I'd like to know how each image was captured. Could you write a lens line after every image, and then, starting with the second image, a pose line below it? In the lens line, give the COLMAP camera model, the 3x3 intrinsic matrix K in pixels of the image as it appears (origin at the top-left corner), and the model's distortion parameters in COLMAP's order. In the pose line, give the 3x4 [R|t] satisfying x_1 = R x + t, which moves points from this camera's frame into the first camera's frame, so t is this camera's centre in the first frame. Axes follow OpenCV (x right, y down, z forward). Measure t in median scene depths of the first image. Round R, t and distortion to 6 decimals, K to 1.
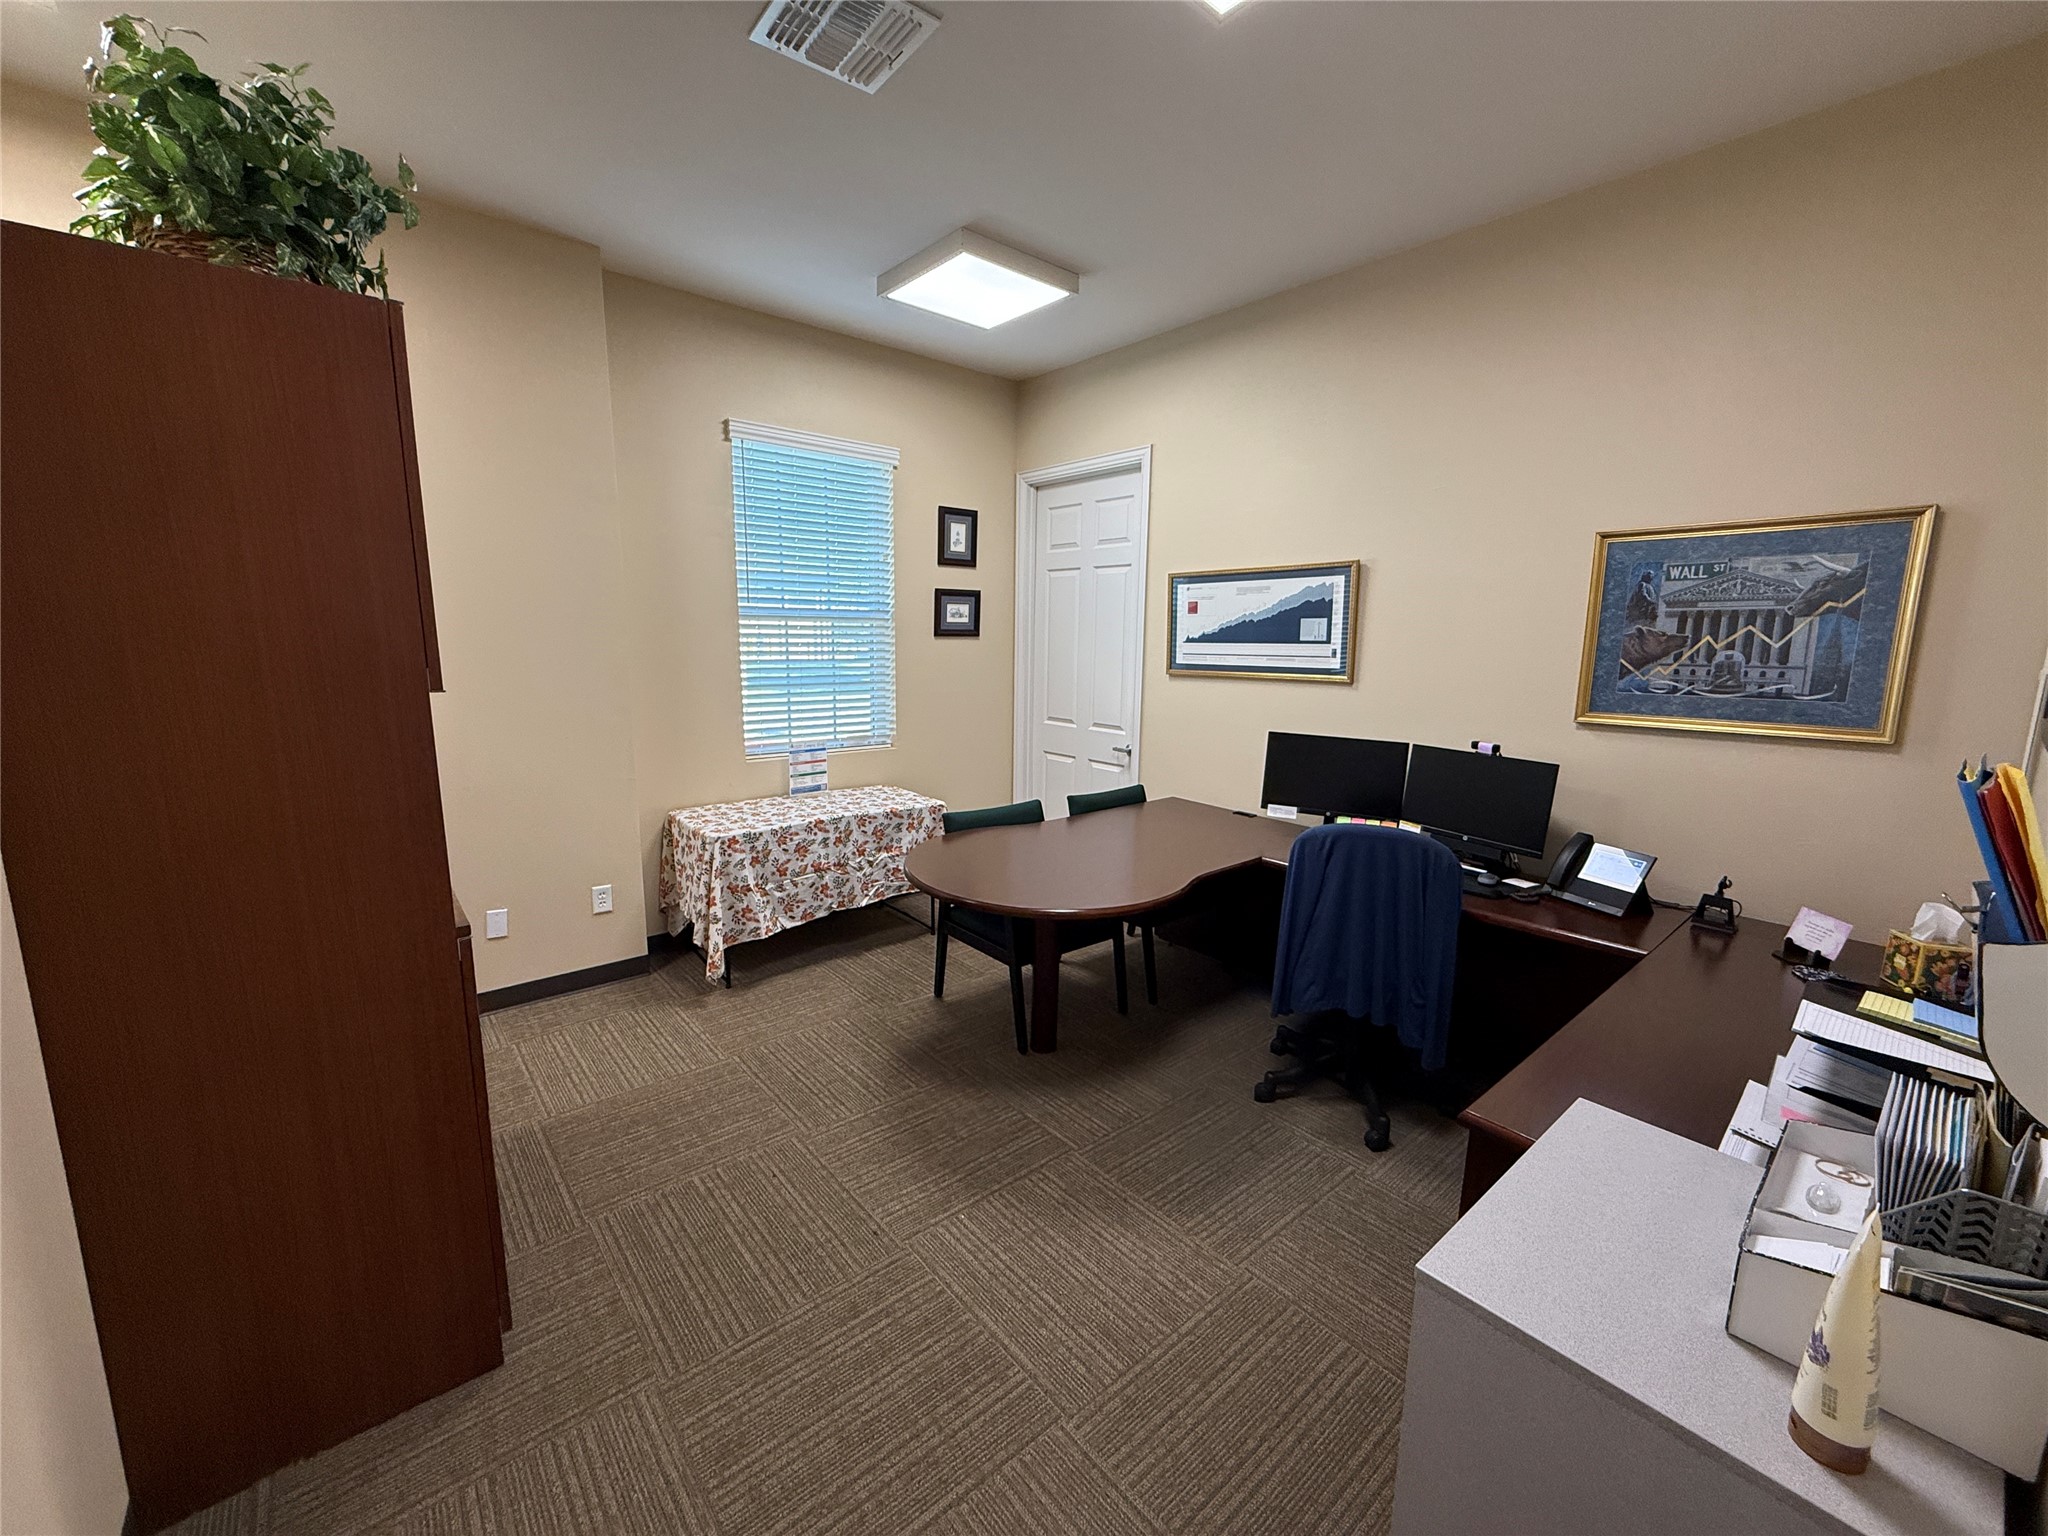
lens RADIAL K [[816.5, 0, 1022.8], [0, 816.5, 766.5], [0, 0, 1]] dist [0.000498, 0.000039]
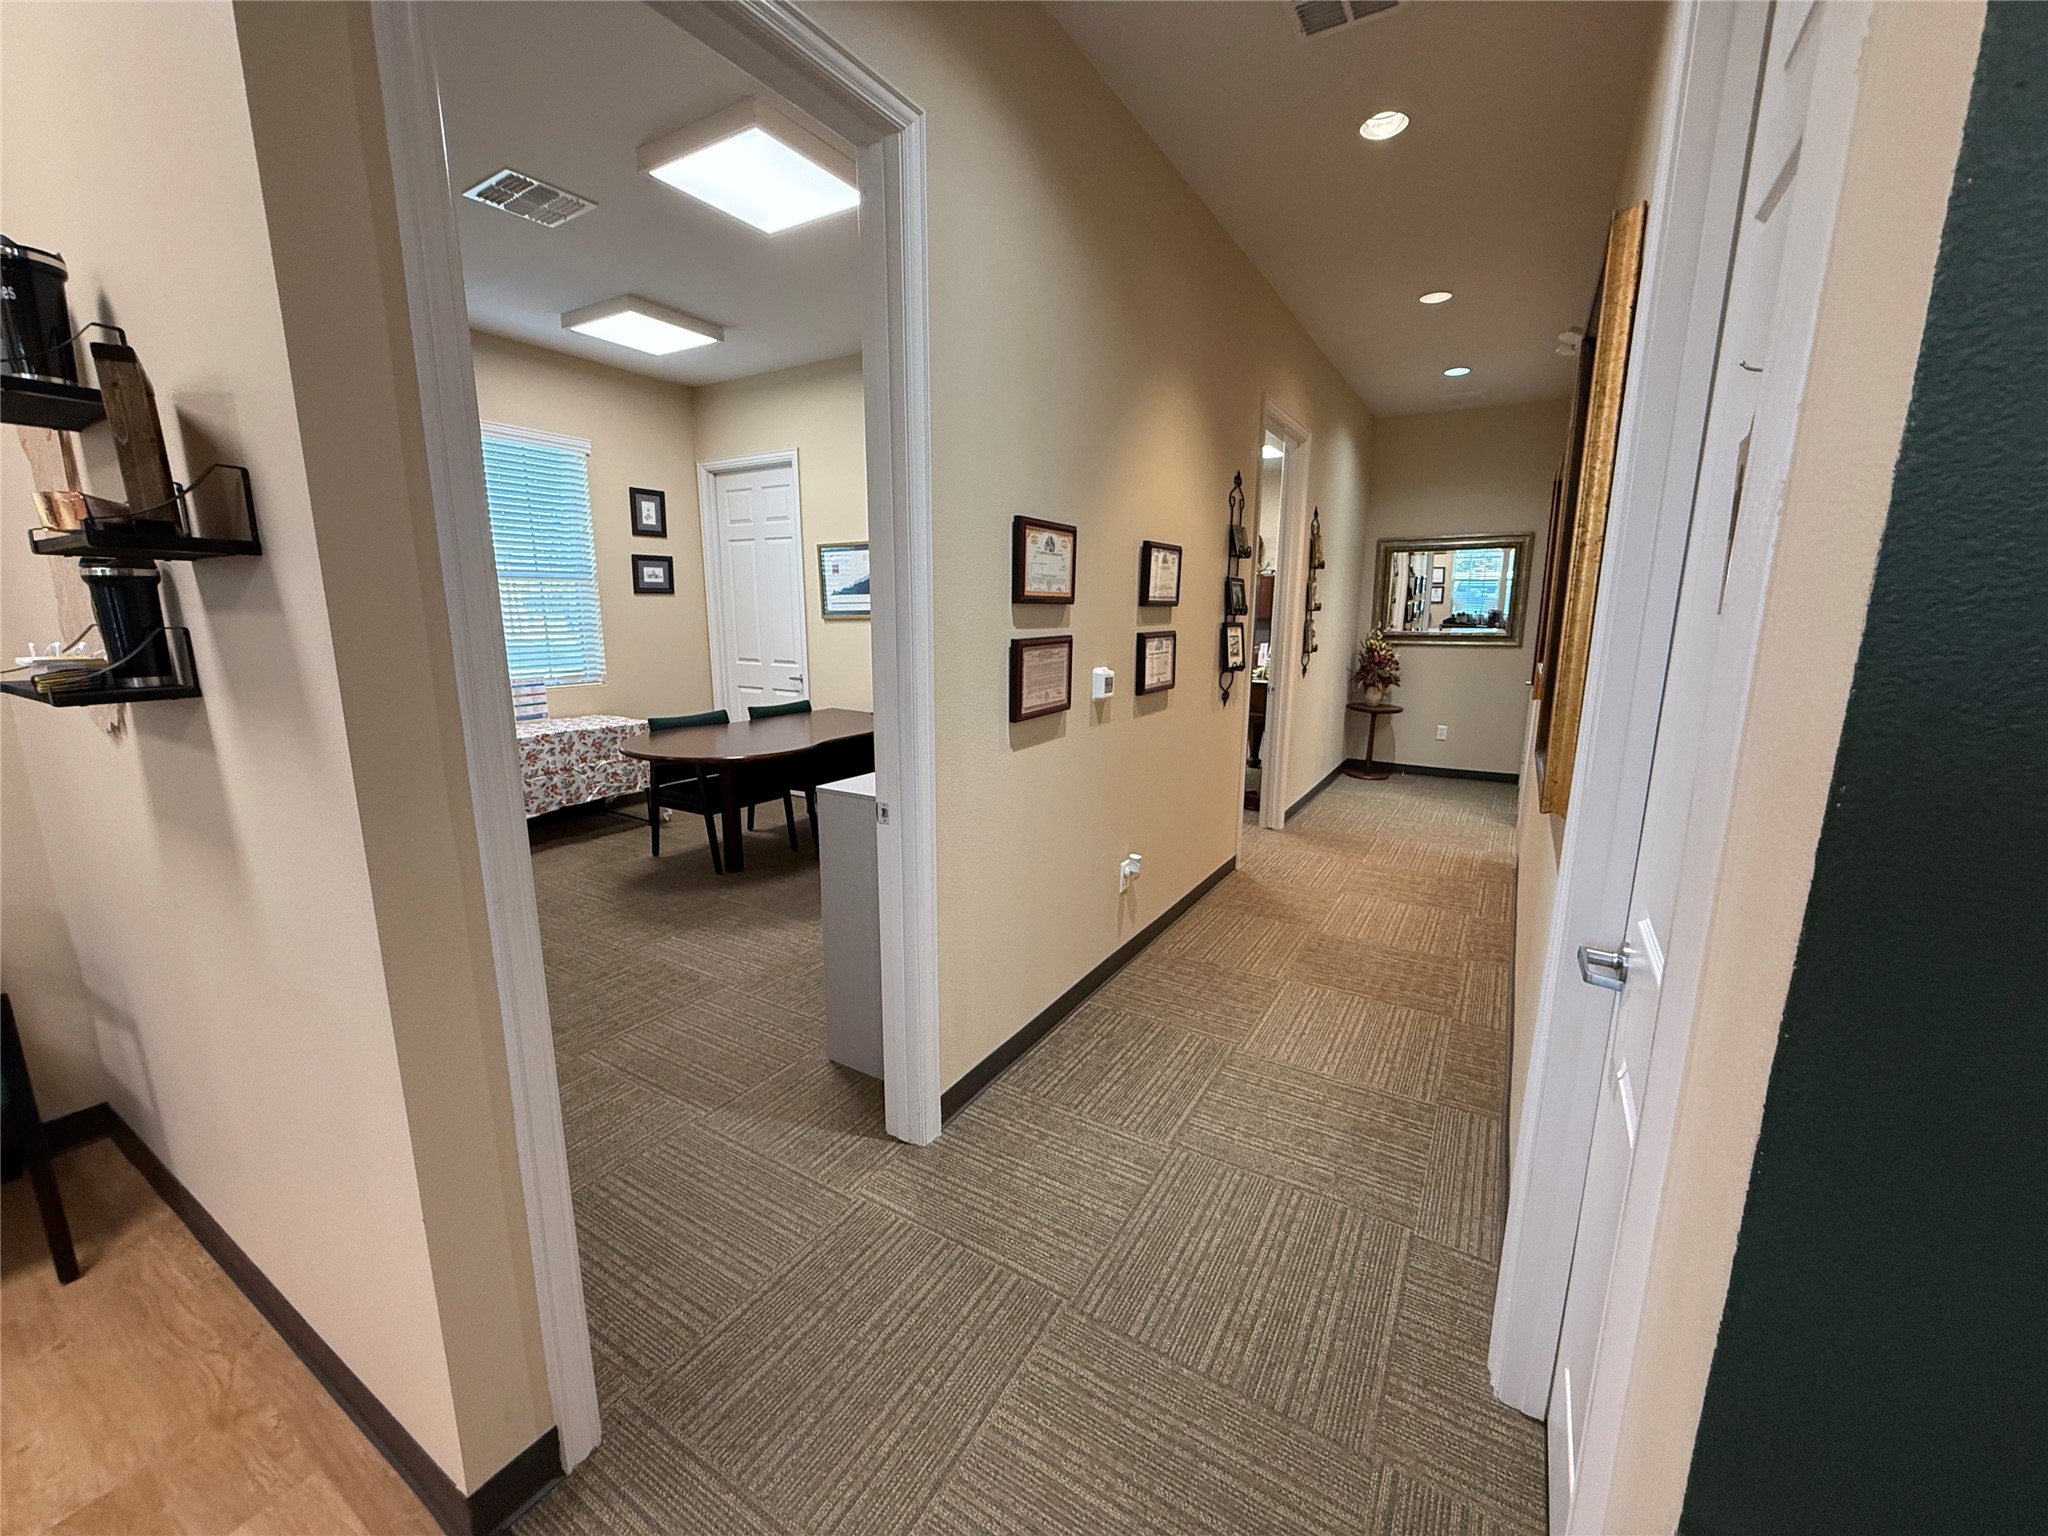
lens RADIAL K [[816.5, 0, 1021.8], [0, 816.5, 768.2], [0, 0, 1]] dist [0.000498, 0.000039]
pose [[0.950395, -0.070501, 0.302949, 0.066990], [0.060406, 0.997265, 0.042575, 0.104201], [-0.305123, -0.022163, 0.952055, -0.431349]]
